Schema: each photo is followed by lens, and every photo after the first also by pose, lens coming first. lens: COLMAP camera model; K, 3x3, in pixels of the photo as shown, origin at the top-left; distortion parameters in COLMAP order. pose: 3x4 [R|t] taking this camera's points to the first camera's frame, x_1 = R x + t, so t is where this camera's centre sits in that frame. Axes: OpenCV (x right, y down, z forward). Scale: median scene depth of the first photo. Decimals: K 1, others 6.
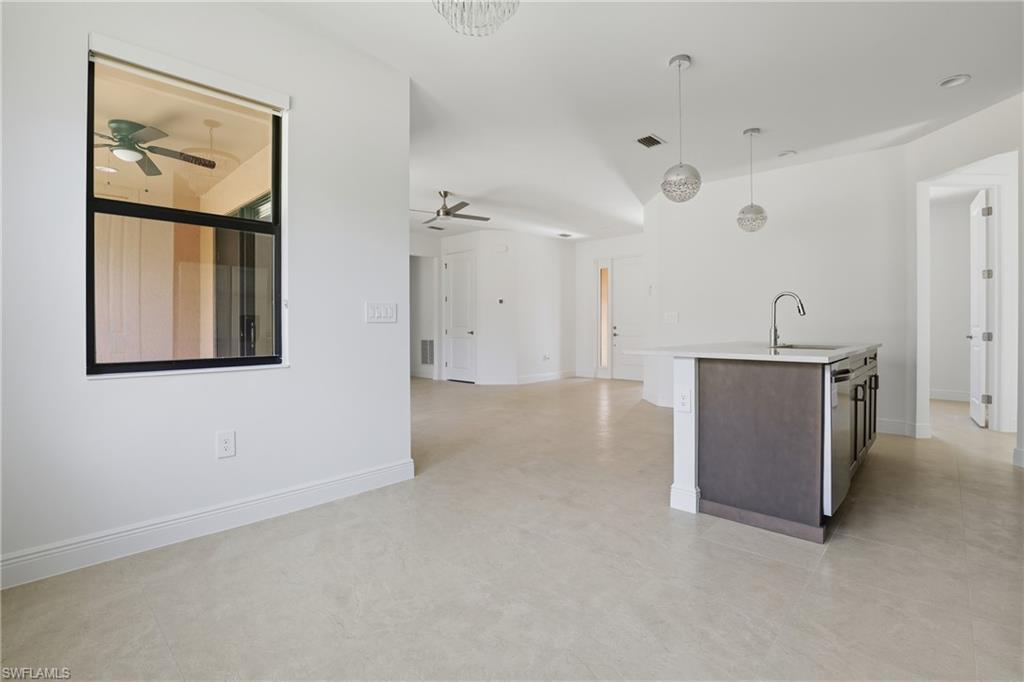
lens RADIAL K [[471.0, 0, 513.7], [0, 471.0, 327.0], [0, 0, 1]] dist [-0.031257, 0.004512]
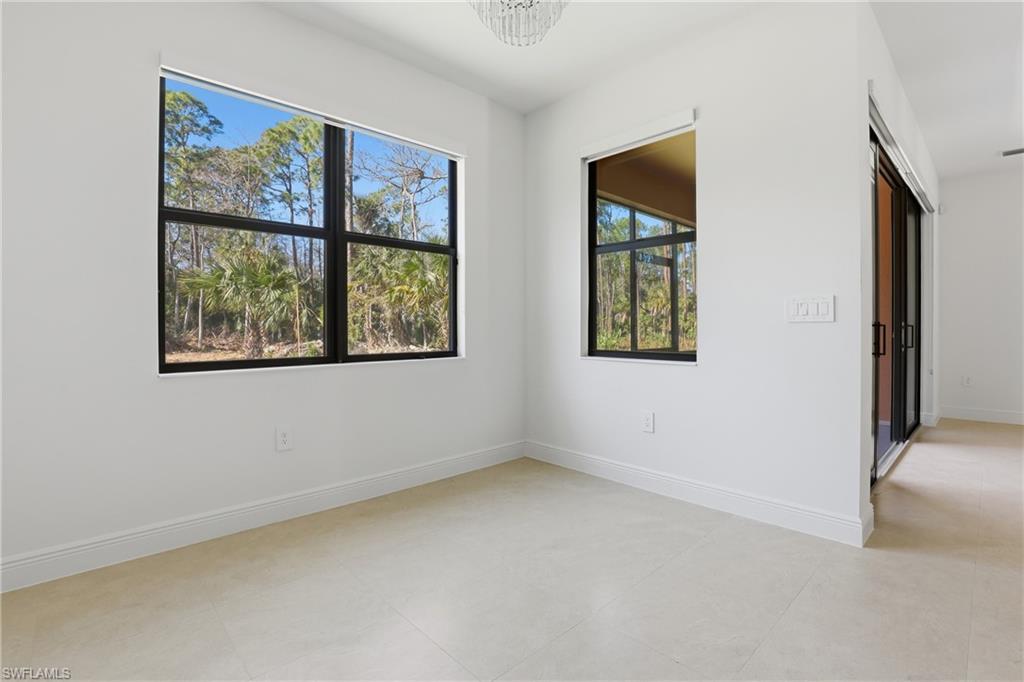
lens RADIAL K [[470.6, 0, 516.6], [0, 470.6, 328.8], [0, 0, 1]] dist [-0.042971, 0.010017]
pose [[-0.050753, 0.005694, -0.998695, 0.493321], [-0.002064, 0.999981, 0.005806, -0.002099], [0.998709, 0.002356, -0.050740, 0.544549]]
